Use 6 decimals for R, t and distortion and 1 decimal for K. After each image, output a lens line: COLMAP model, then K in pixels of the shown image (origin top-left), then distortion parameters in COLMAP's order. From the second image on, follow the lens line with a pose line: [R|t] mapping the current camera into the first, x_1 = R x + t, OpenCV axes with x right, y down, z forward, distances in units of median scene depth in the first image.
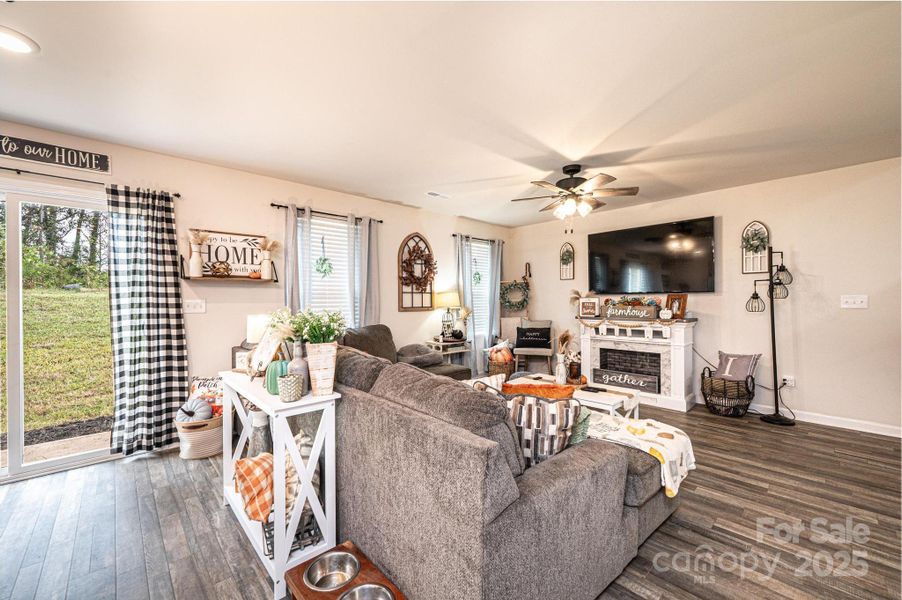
lens RADIAL K [[357.9, 0, 450.4], [0, 357.9, 301.1], [0, 0, 1]] dist [-0.000340, -0.000328]
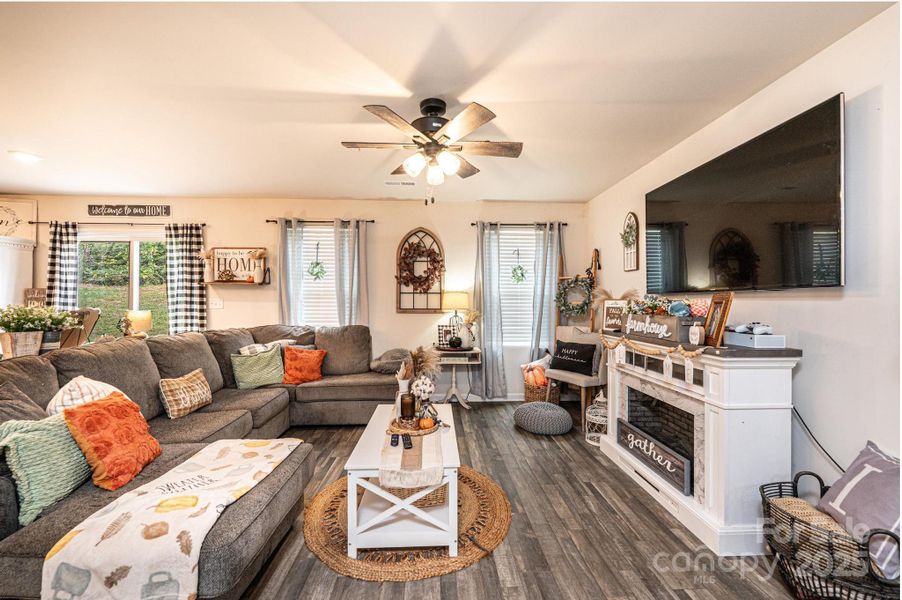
lens RADIAL K [[357.9, 0, 450.4], [0, 357.9, 300.8], [0, 0, 1]] dist [-0.000340, -0.000328]
pose [[0.759234, 0.008442, -0.650763, 0.657990], [-0.010770, 0.999942, 0.000407, -0.005607], [0.650729, 0.006699, 0.759281, 0.418406]]
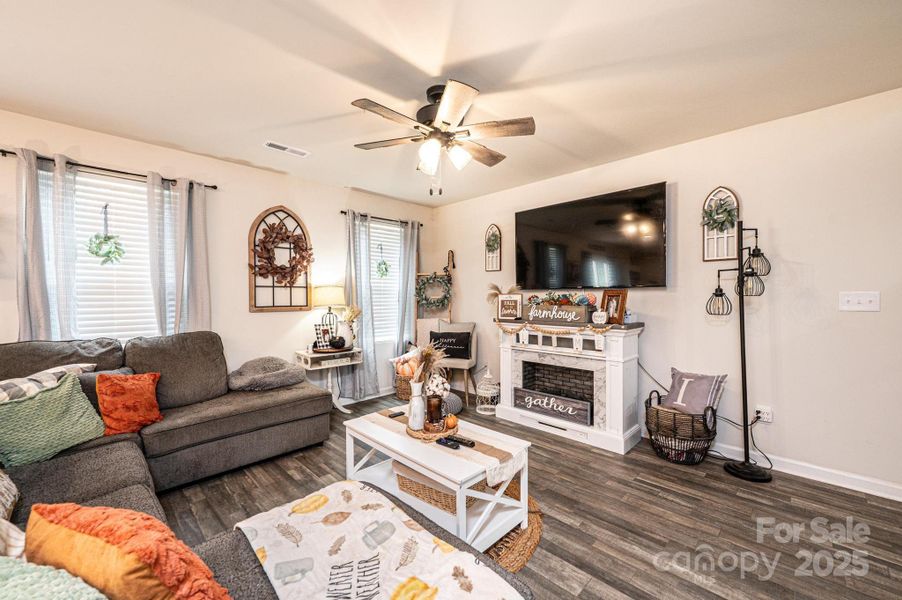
lens RADIAL K [[357.9, 0, 450.9], [0, 357.9, 300.4], [0, 0, 1]] dist [-0.000340, -0.000328]
pose [[0.999538, 0.002132, 0.030324, 0.277694], [-0.002406, 0.999956, 0.009013, -0.002923], [-0.030303, -0.009081, 0.999500, 0.285815]]
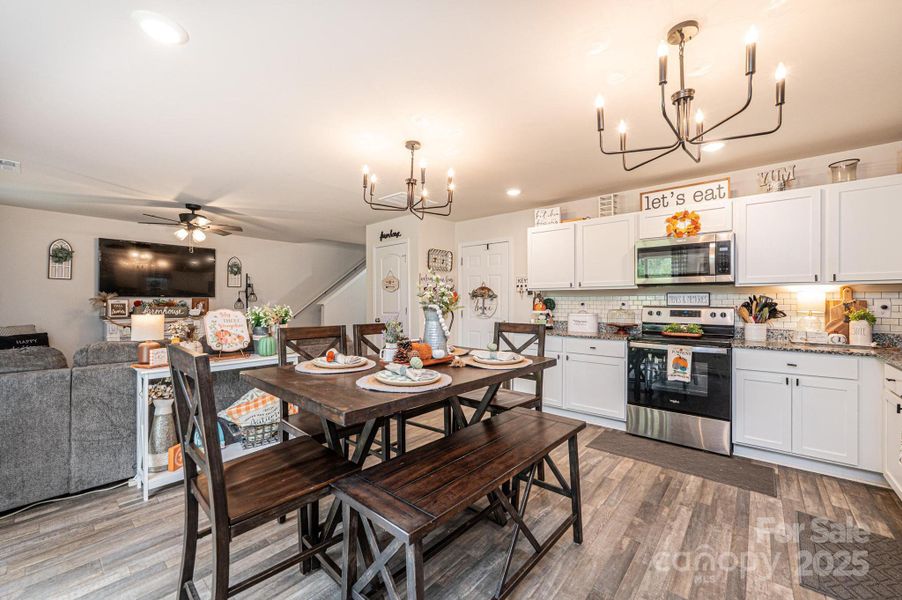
lens RADIAL K [[367.6, 0, 456.5], [0, 367.6, 282.9], [0, 0, 1]] dist [0.004080, -0.000083]
pose [[-0.125295, 0.059633, 0.990326, -0.972568], [0.001083, 0.998200, -0.059970, 0.009557], [-0.992119, -0.006441, -0.125134, 0.151964]]
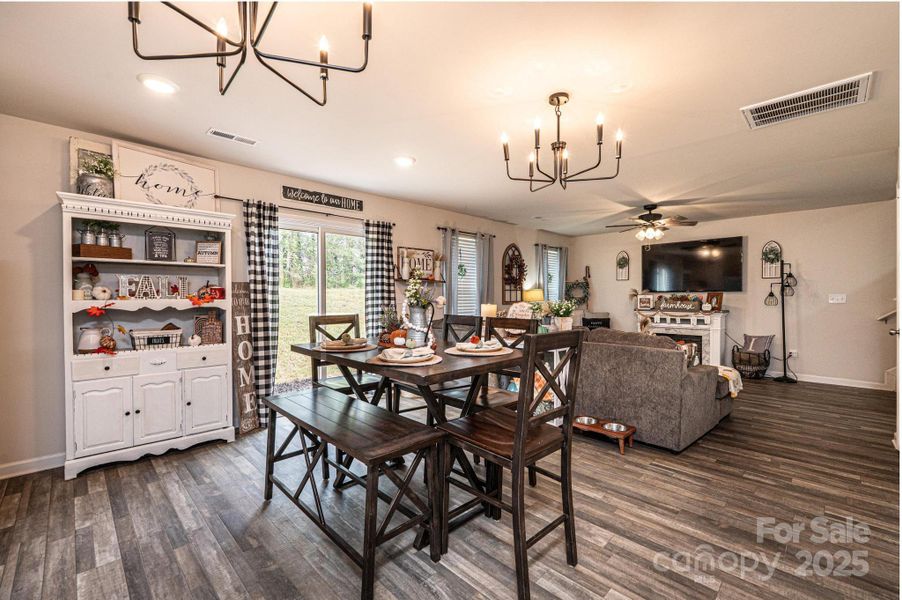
lens RADIAL K [[382.8, 0, 448.9], [0, 382.8, 302.3], [0, 0, 1]] dist [0.001436, -0.000438]
pose [[0.999664, 0.004797, 0.025455, -0.425224], [-0.005125, 0.999905, 0.012831, 0.004403], [-0.025391, -0.012957, 0.999594, -0.445868]]
